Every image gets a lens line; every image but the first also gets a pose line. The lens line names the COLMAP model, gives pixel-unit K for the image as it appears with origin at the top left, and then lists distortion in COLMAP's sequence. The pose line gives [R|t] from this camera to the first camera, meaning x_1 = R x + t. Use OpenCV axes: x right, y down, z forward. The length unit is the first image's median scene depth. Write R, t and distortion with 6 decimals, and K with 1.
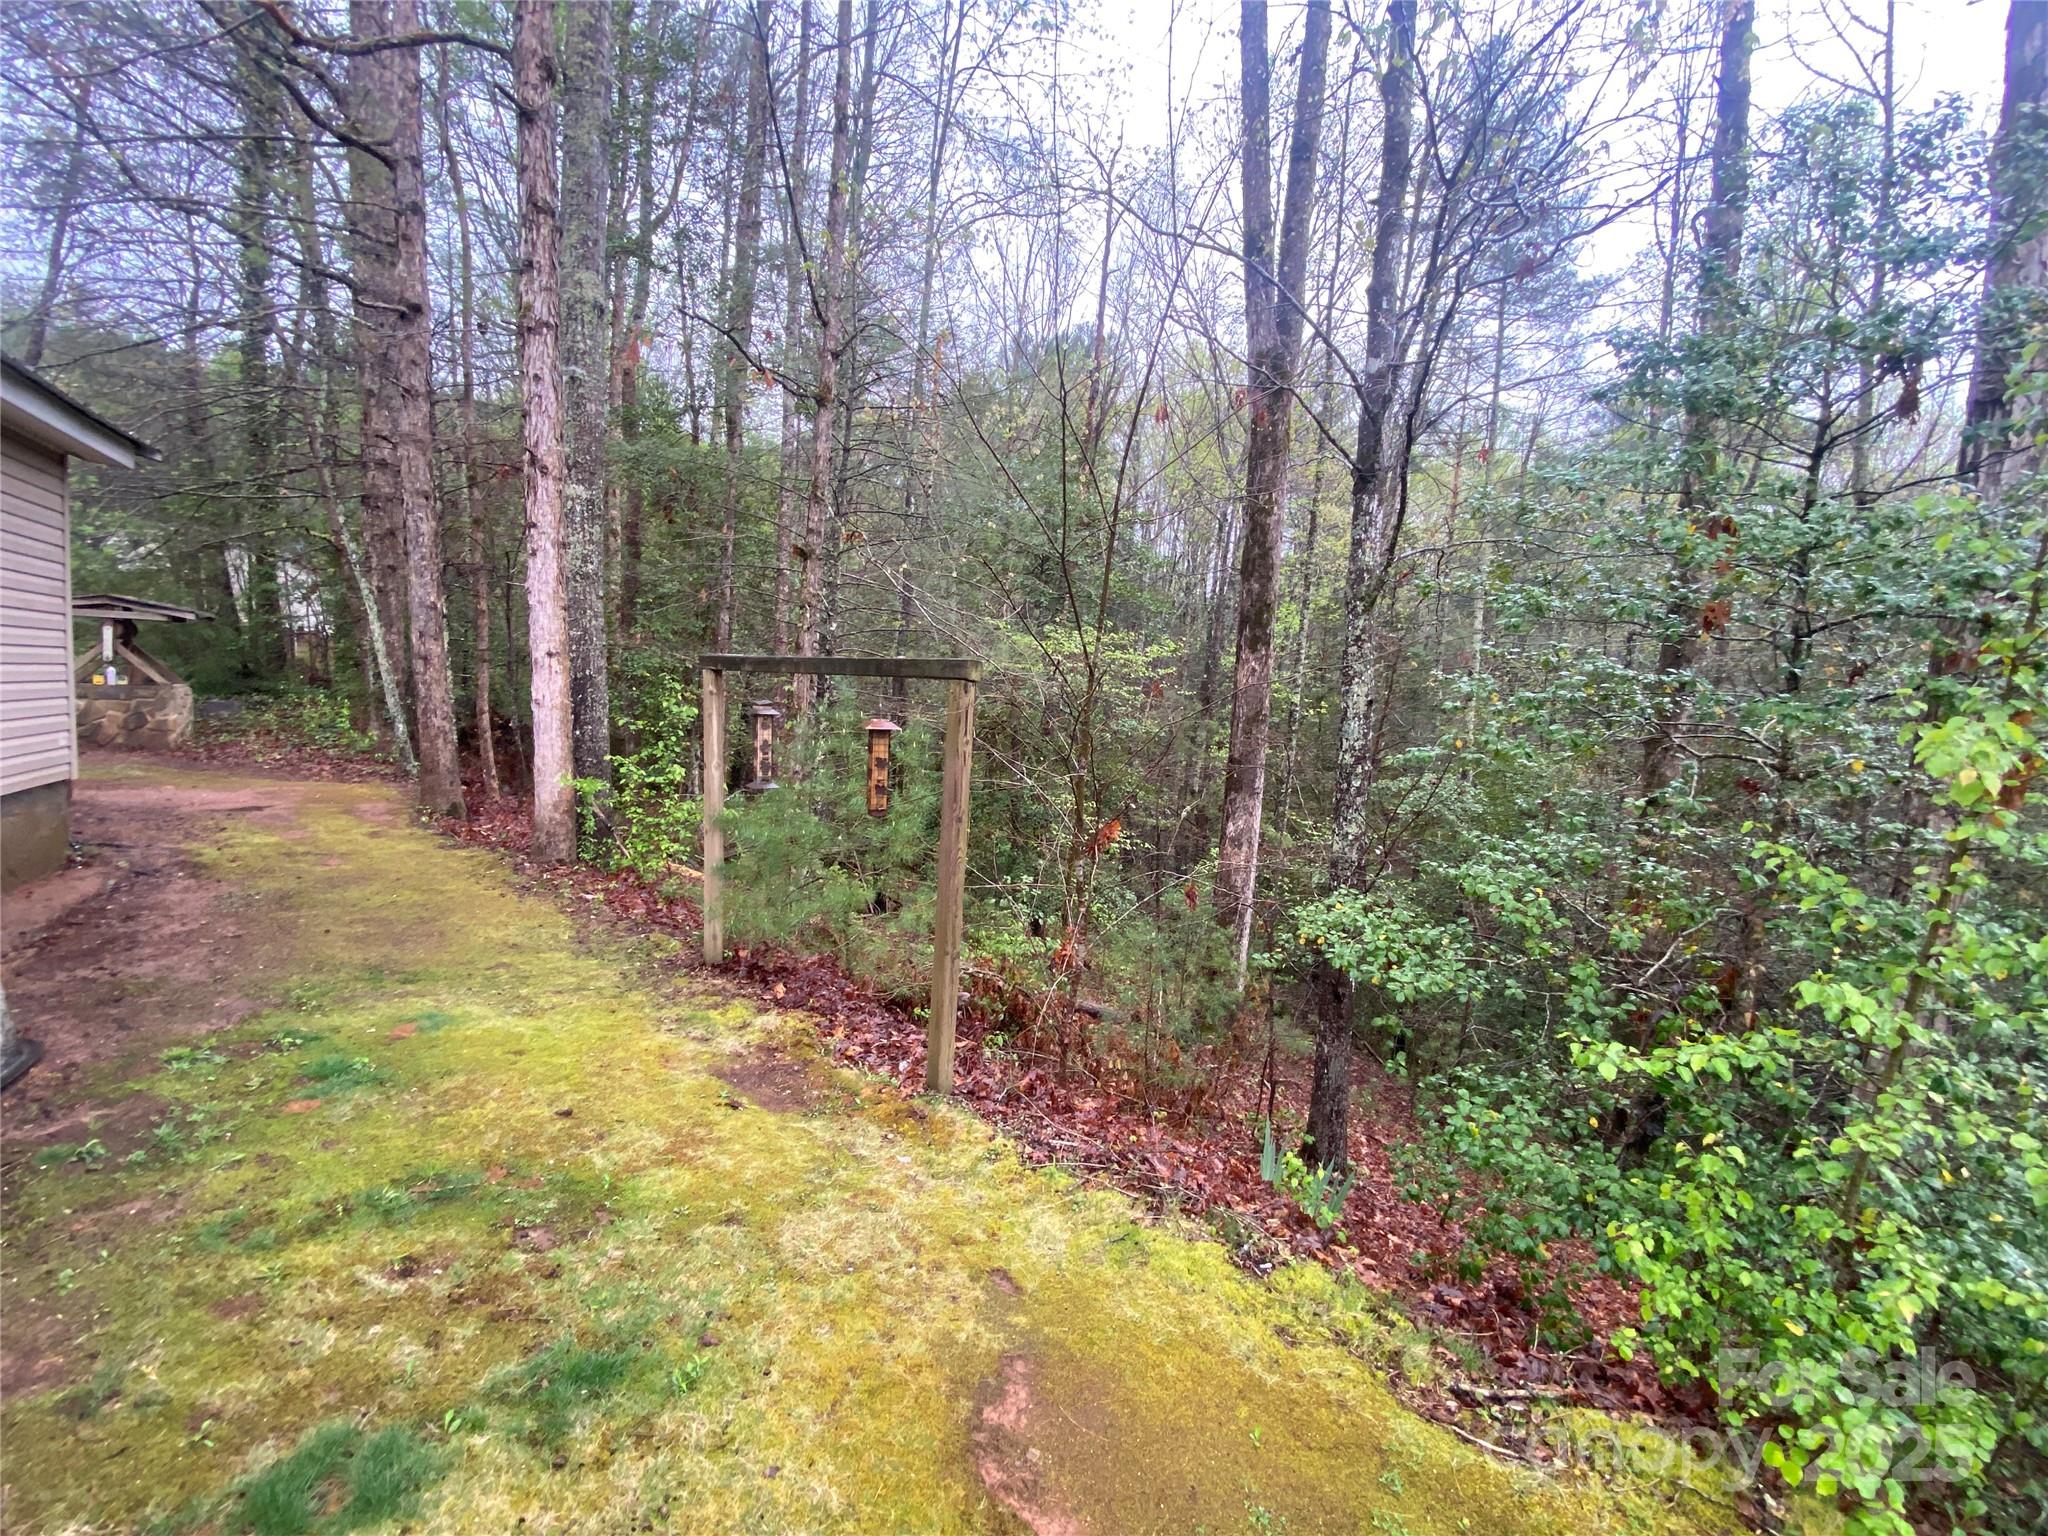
lens RADIAL K [[836.5, 0, 1029.8], [0, 836.5, 770.9], [0, 0, 1]] dist [0.001291, -0.009610]
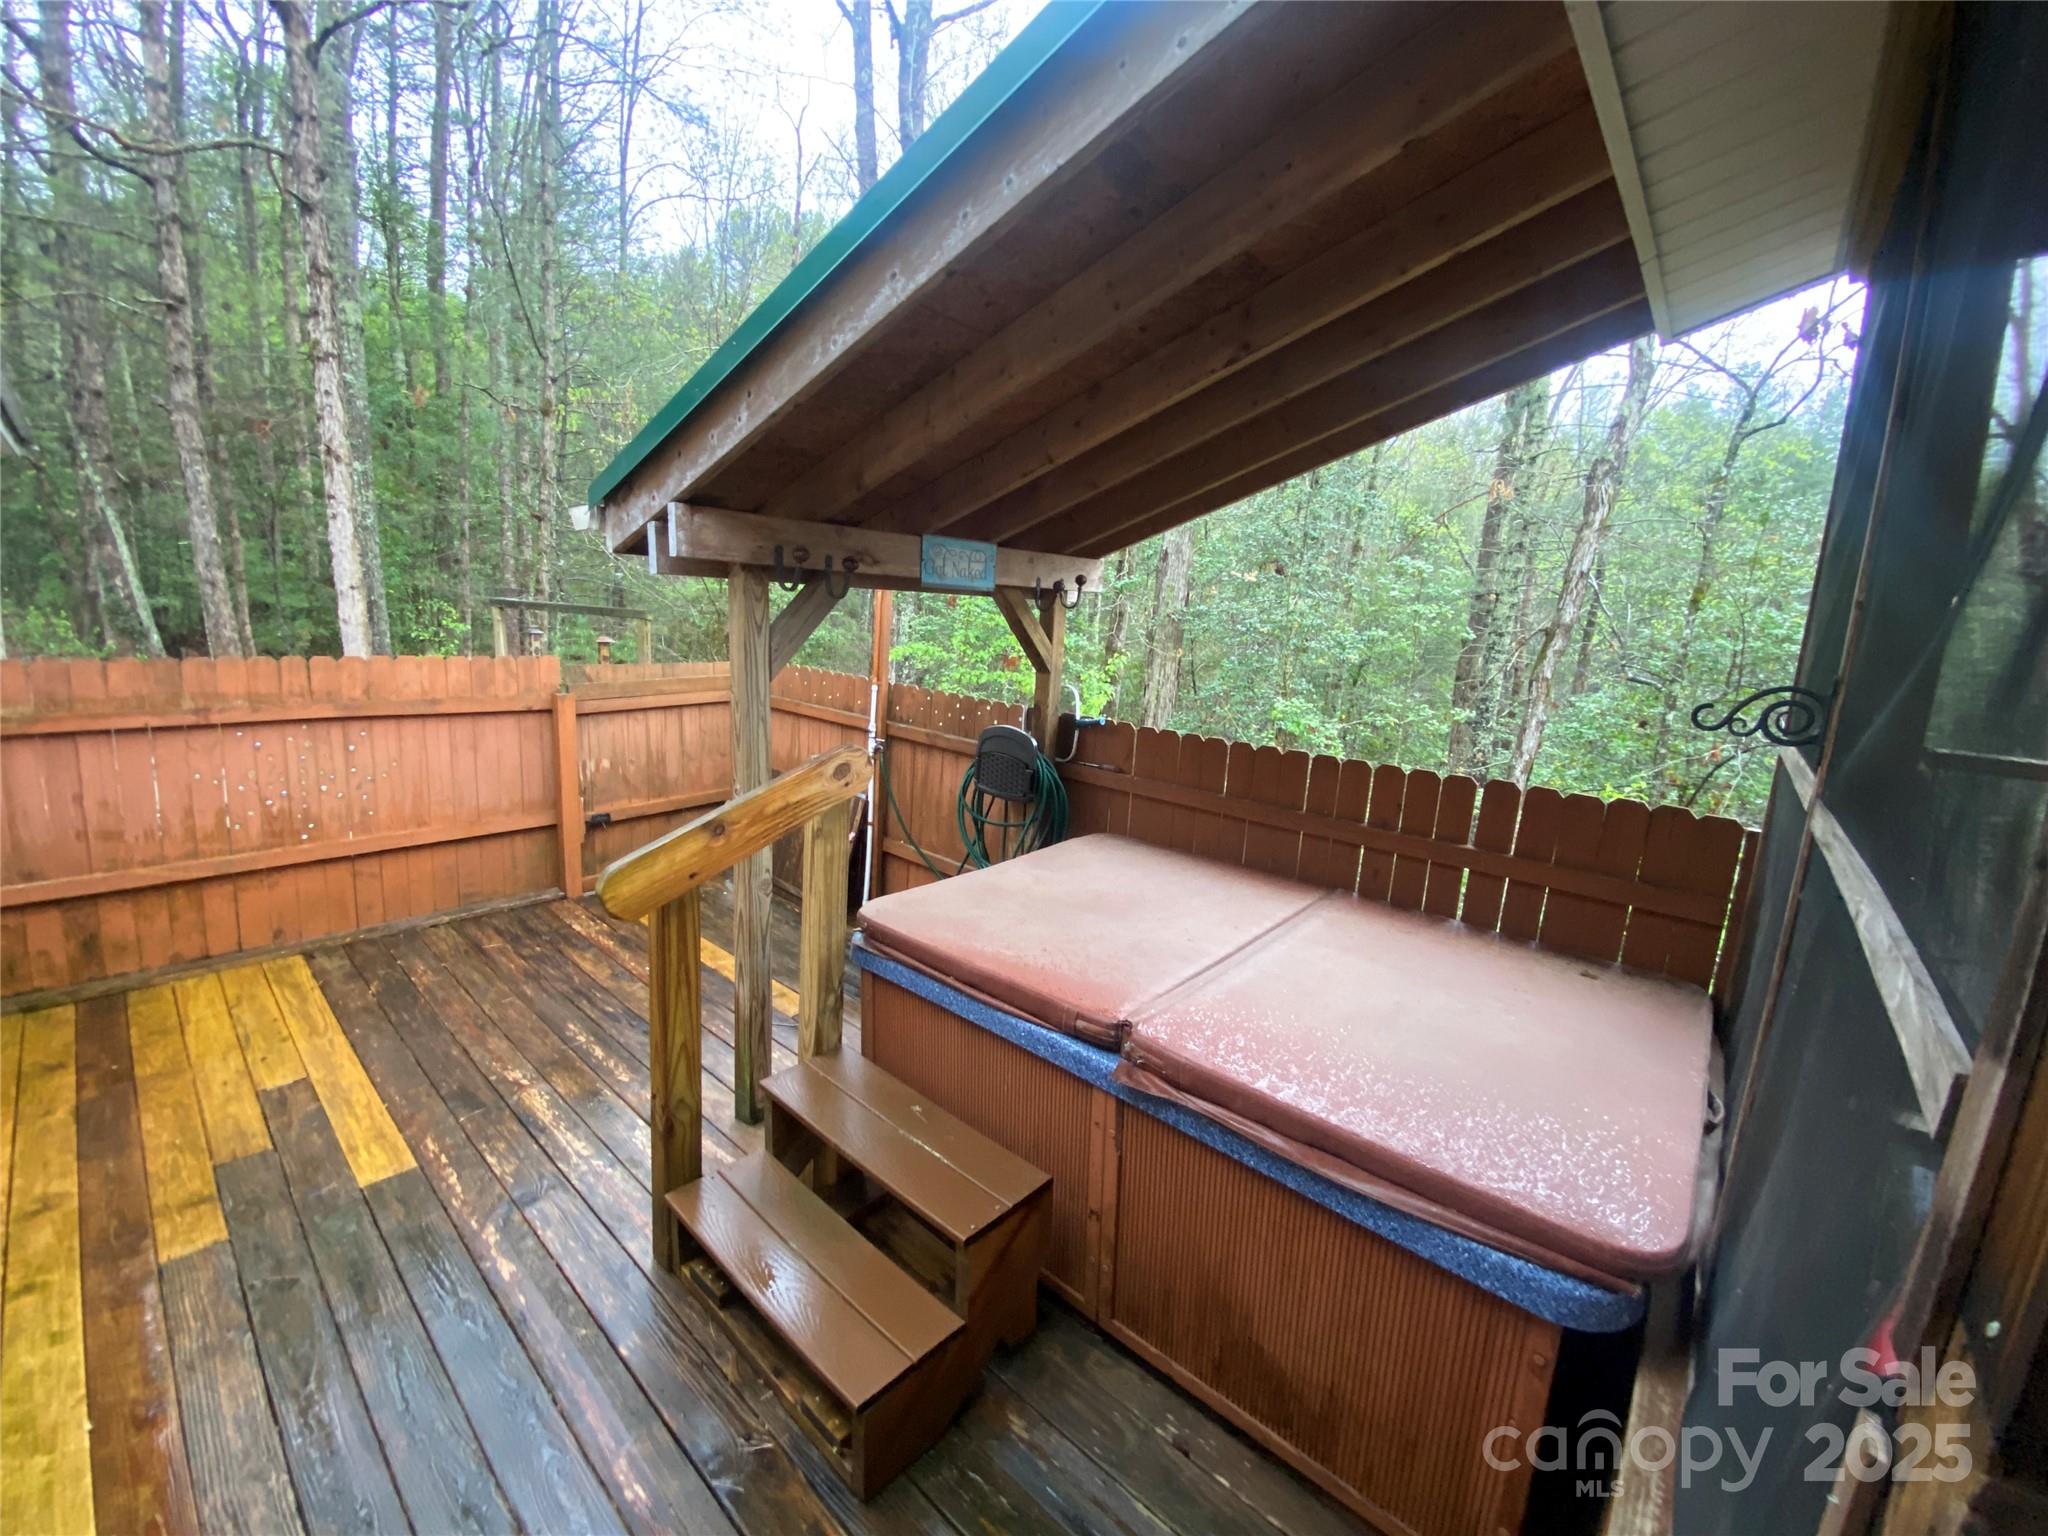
lens RADIAL K [[836.5, 0, 1013.1], [0, 836.5, 761.8], [0, 0, 1]] dist [0.001291, -0.009610]
pose [[0.962295, -0.042541, 0.268659, 0.127193], [0.012874, 0.993711, 0.111236, 0.014520], [-0.271702, -0.103583, 0.956791, -0.722424]]
